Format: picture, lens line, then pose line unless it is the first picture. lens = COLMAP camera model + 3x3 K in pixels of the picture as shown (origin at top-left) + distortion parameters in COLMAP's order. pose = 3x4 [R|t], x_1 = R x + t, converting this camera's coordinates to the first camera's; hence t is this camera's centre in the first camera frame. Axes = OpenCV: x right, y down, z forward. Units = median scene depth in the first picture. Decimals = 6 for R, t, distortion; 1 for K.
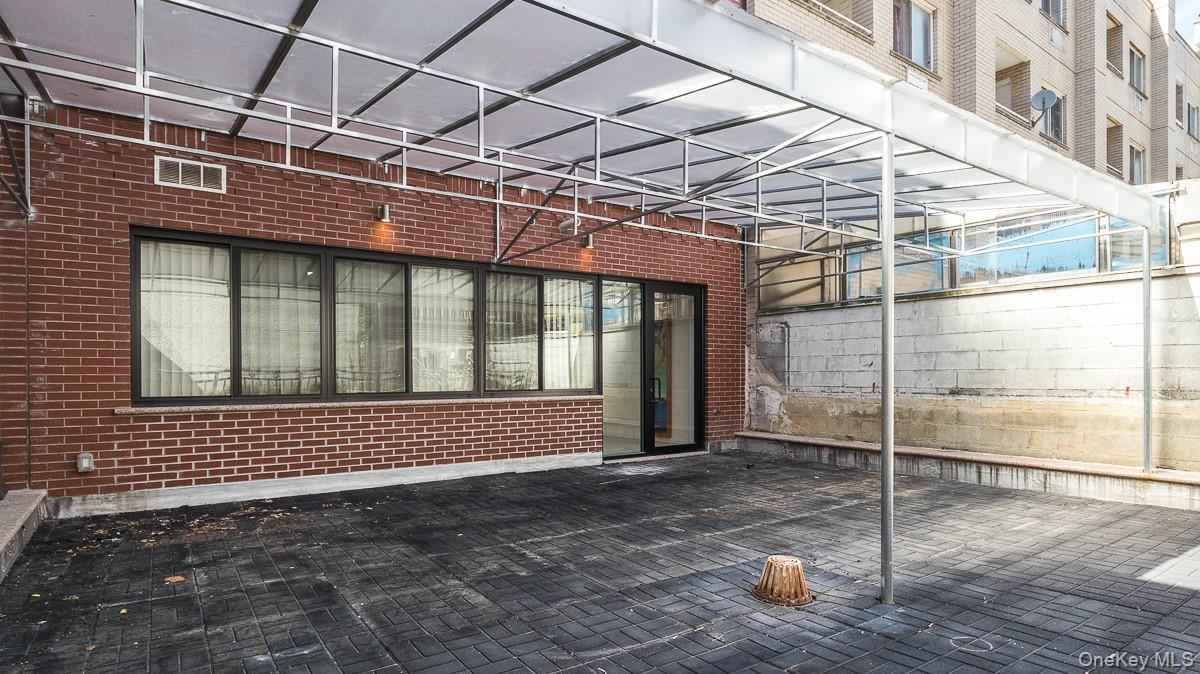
lens RADIAL K [[611.0, 0, 600.0], [0, 611.0, 337.0], [0, 0, 1]] dist [-0.004695, -0.000783]
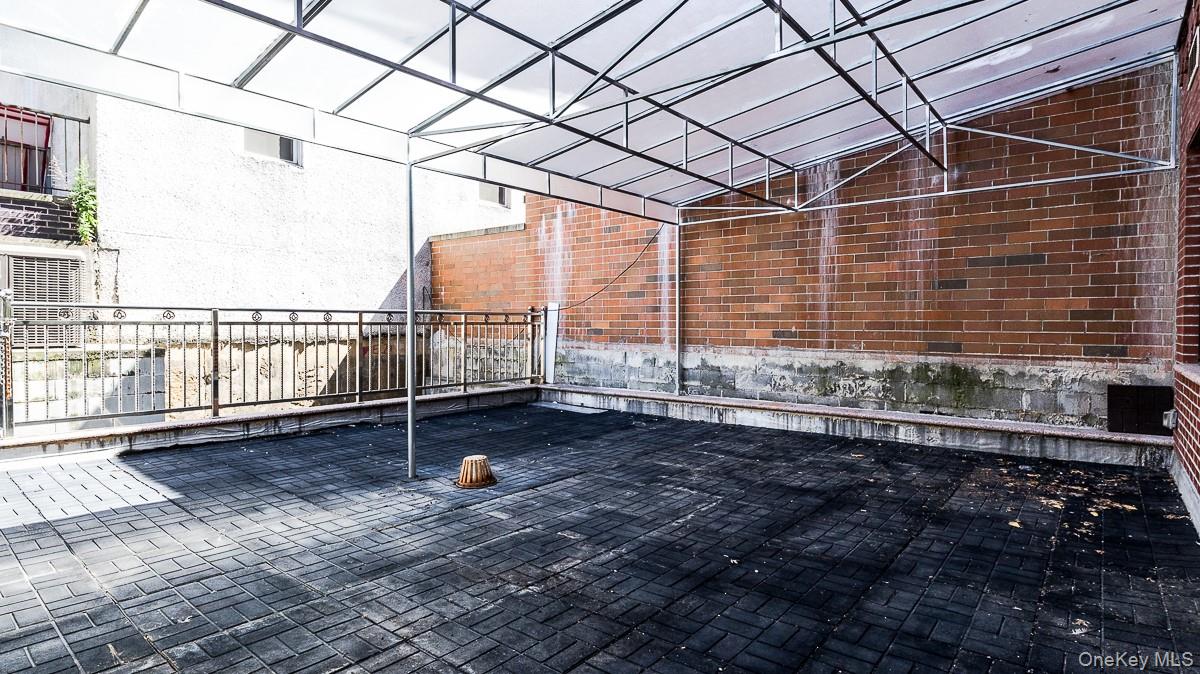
lens RADIAL K [[611.0, 0, 600.0], [0, 611.0, 337.0], [0, 0, 1]] dist [-0.004695, -0.000783]
pose [[-0.958185, 0.004664, -0.286110, 0.304831], [0.017406, 0.998966, -0.042009, 0.102950], [0.285618, -0.045233, -0.957275, 1.752464]]
